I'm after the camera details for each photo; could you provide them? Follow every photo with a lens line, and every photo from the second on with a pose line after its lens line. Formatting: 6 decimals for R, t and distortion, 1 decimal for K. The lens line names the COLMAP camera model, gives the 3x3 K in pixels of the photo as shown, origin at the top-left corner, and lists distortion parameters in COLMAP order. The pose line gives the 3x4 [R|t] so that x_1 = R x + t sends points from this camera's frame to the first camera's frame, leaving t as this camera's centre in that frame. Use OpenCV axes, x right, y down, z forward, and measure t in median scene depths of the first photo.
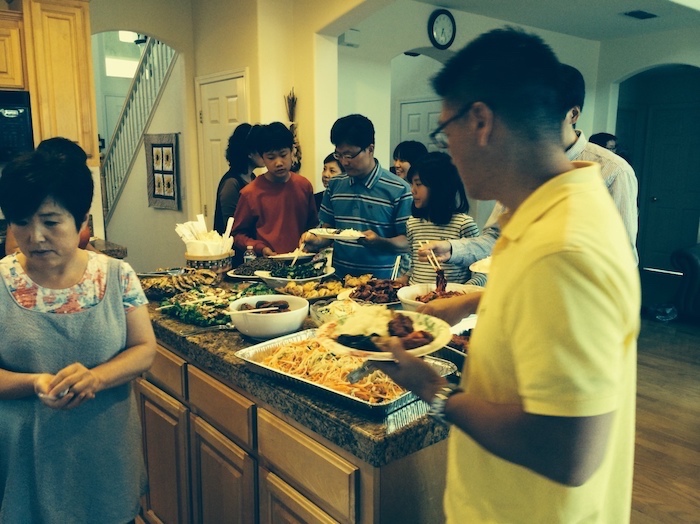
lens RADIAL K [[596.3, 0, 350.0], [0, 596.3, 262.0], [0, 0, 1]] dist [0.090151, -0.130760]
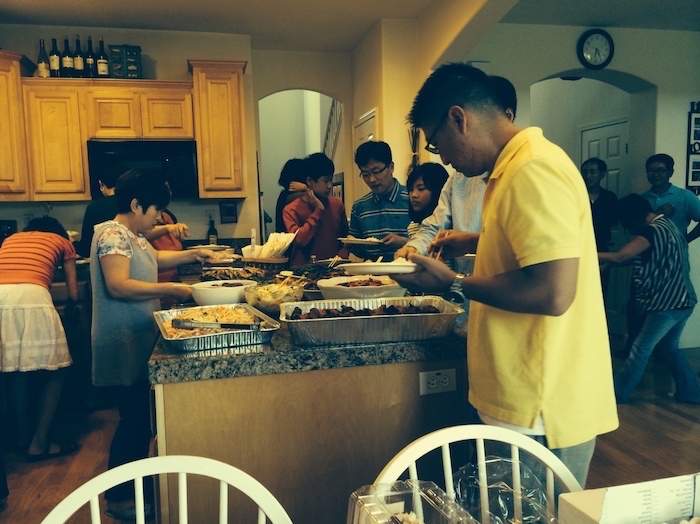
lens RADIAL K [[596.3, 0, 350.0], [0, 596.3, 262.0], [0, 0, 1]] dist [0.090151, -0.130760]
pose [[0.904414, 0.016047, -0.426355, 0.314806], [-0.047245, 0.996914, -0.062697, 0.043039], [0.424033, 0.076847, 0.902381, -0.009352]]
